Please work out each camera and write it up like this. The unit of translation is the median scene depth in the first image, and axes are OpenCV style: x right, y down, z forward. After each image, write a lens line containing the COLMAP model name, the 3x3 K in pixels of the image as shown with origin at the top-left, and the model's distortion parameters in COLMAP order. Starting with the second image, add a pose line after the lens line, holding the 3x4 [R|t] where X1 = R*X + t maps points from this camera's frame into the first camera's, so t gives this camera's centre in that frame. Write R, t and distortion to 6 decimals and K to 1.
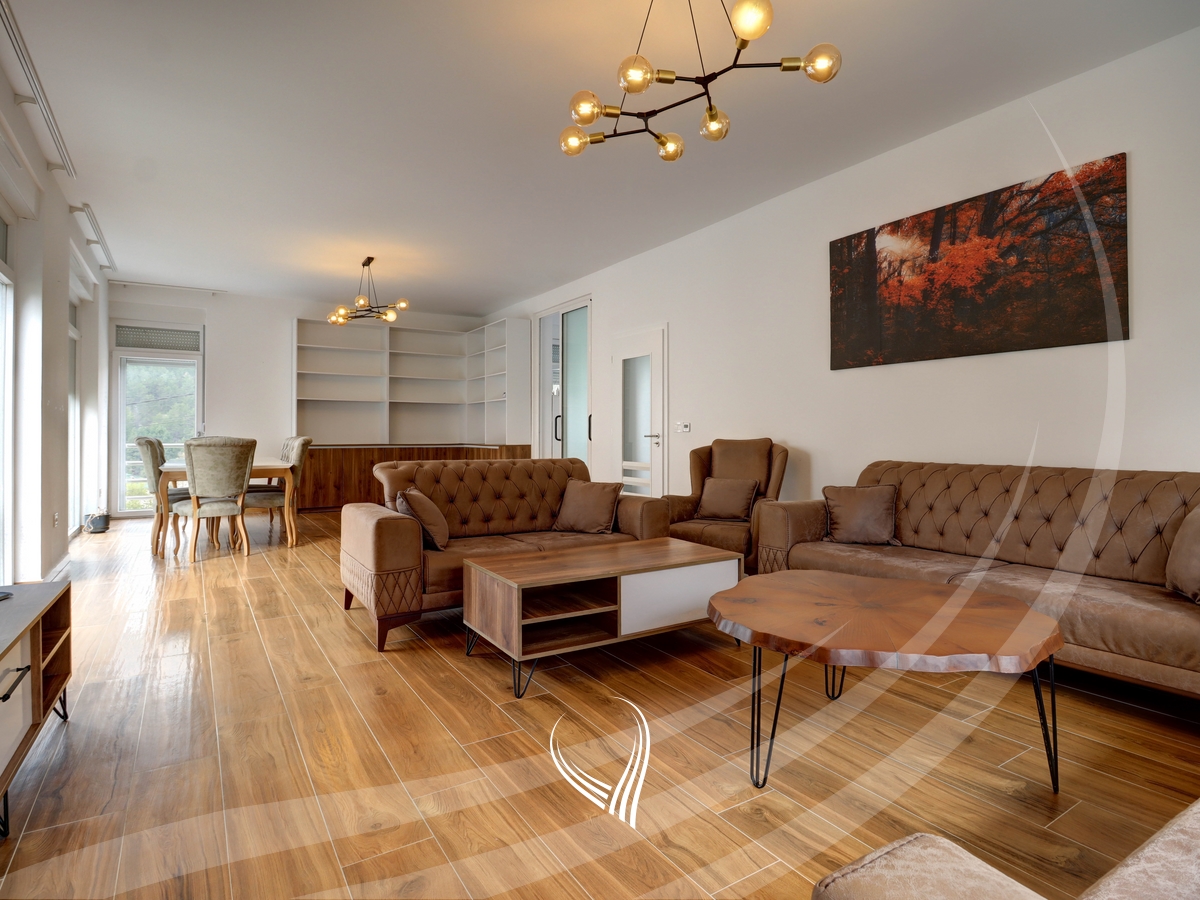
lens RADIAL K [[633.9, 0, 597.8], [0, 633.9, 444.4], [0, 0, 1]] dist [-0.012171, -0.005336]
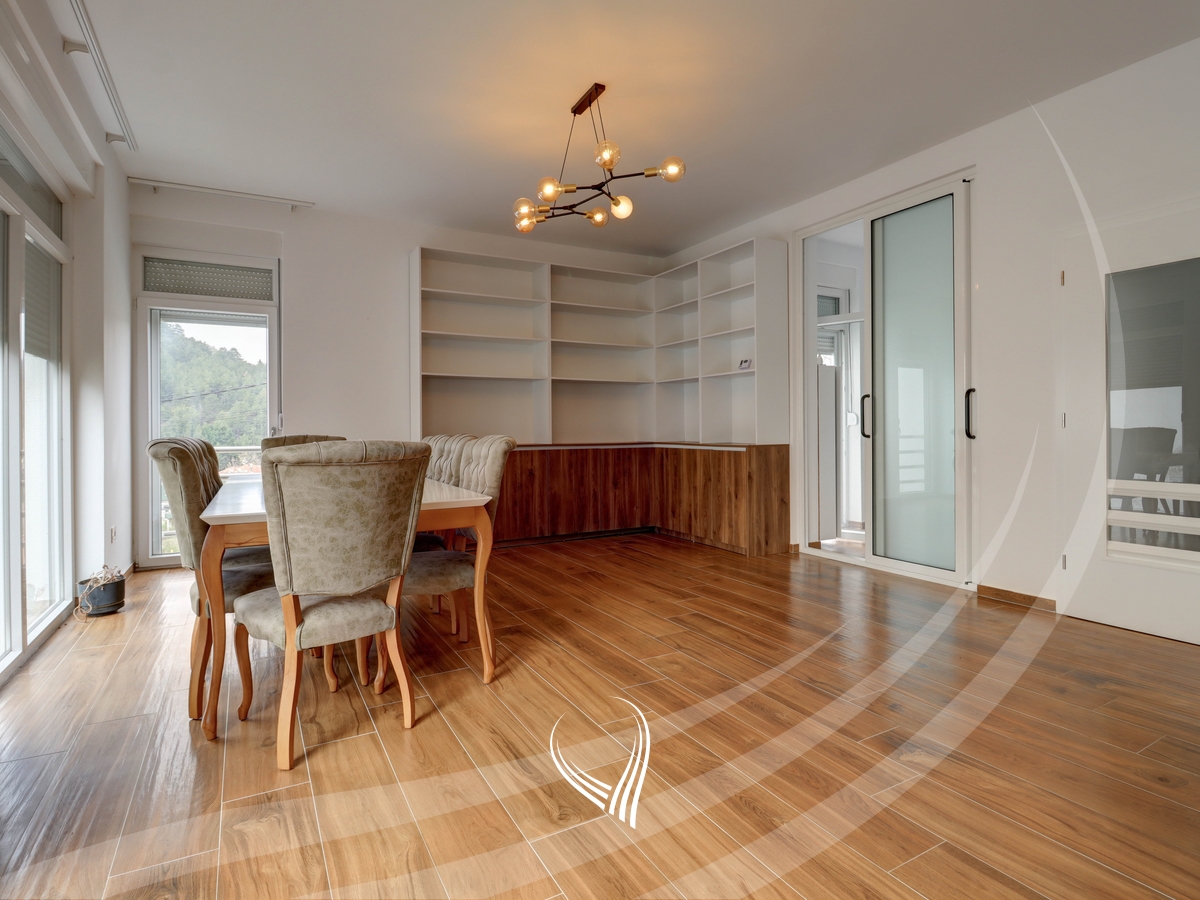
lens RADIAL K [[633.9, 0, 600.5], [0, 633.9, 443.3], [0, 0, 1]] dist [-0.012171, -0.005336]
pose [[0.997675, -0.007216, -0.067767, -0.303561], [0.007792, 0.999936, 0.008245, -0.008185], [0.067703, -0.008754, 0.997667, 0.451215]]
